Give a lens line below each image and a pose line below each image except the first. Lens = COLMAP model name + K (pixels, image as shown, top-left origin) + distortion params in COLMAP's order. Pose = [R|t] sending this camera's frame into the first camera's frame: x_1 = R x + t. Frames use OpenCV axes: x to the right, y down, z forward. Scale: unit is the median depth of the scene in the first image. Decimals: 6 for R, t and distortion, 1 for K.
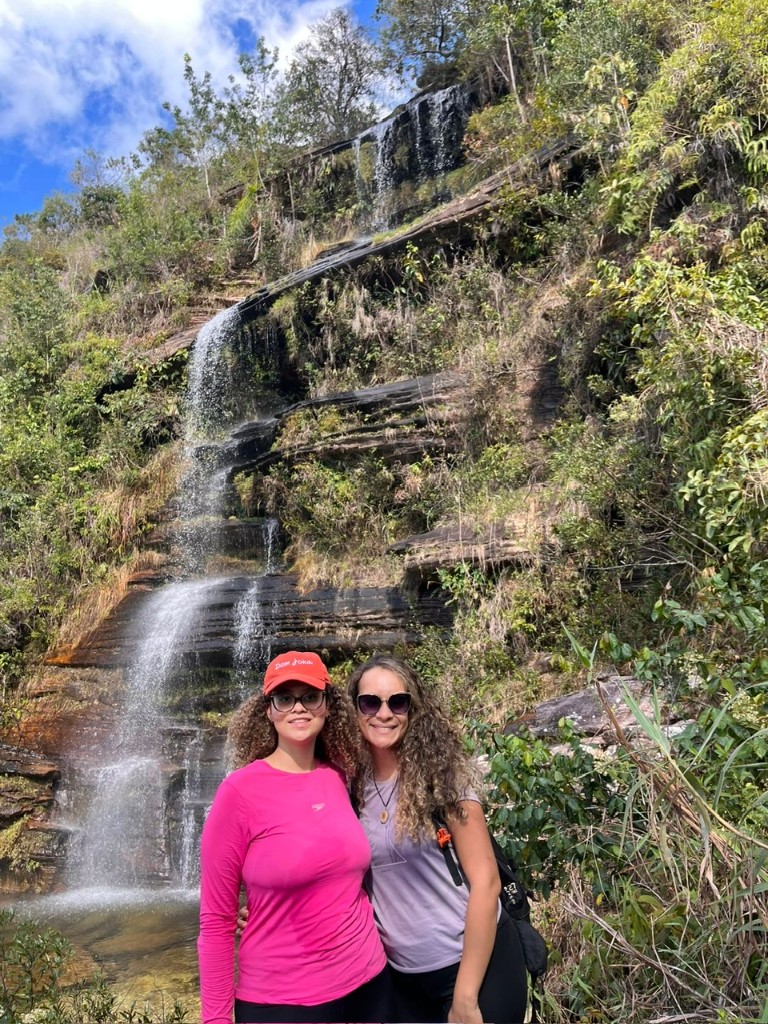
lens RADIAL K [[771.4, 0, 383.0], [0, 771.4, 511.1], [0, 0, 1]] dist [0.013049, -0.010563]
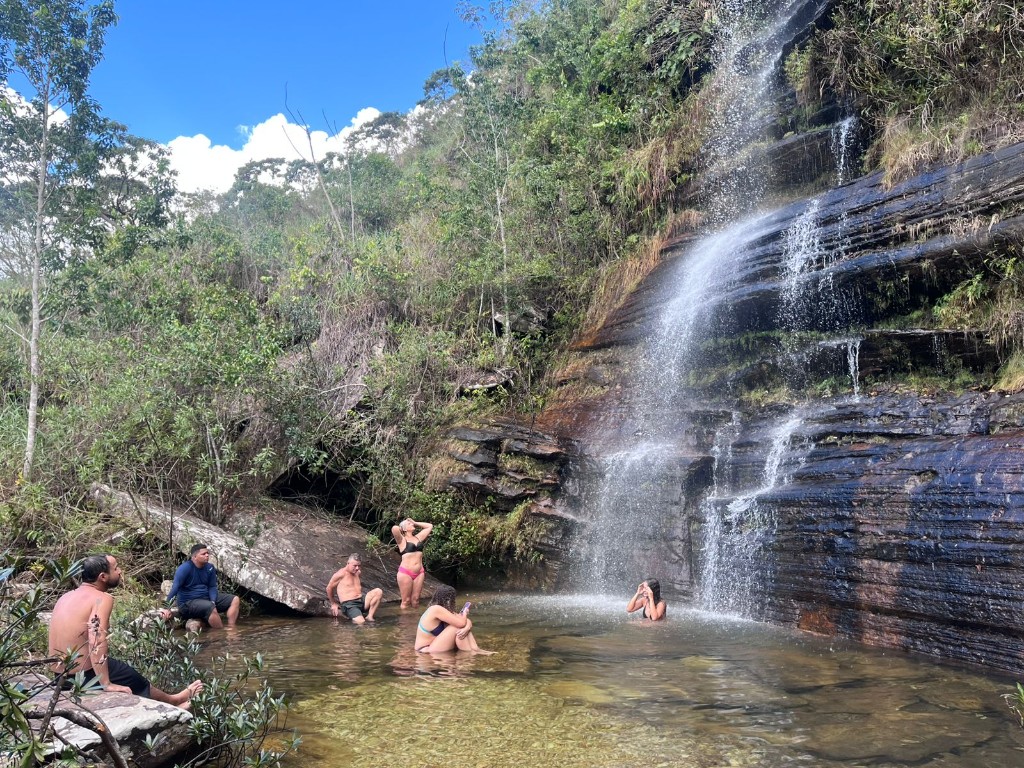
lens RADIAL K [[771.4, 0, 511.0], [0, 771.4, 385.8], [0, 0, 1]] dist [0.013049, -0.010563]
pose [[0.809820, -0.007138, -0.586635, 0.012397], [0.055040, 0.996440, 0.063856, 0.198483], [0.584091, -0.084001, 0.807330, 0.297067]]
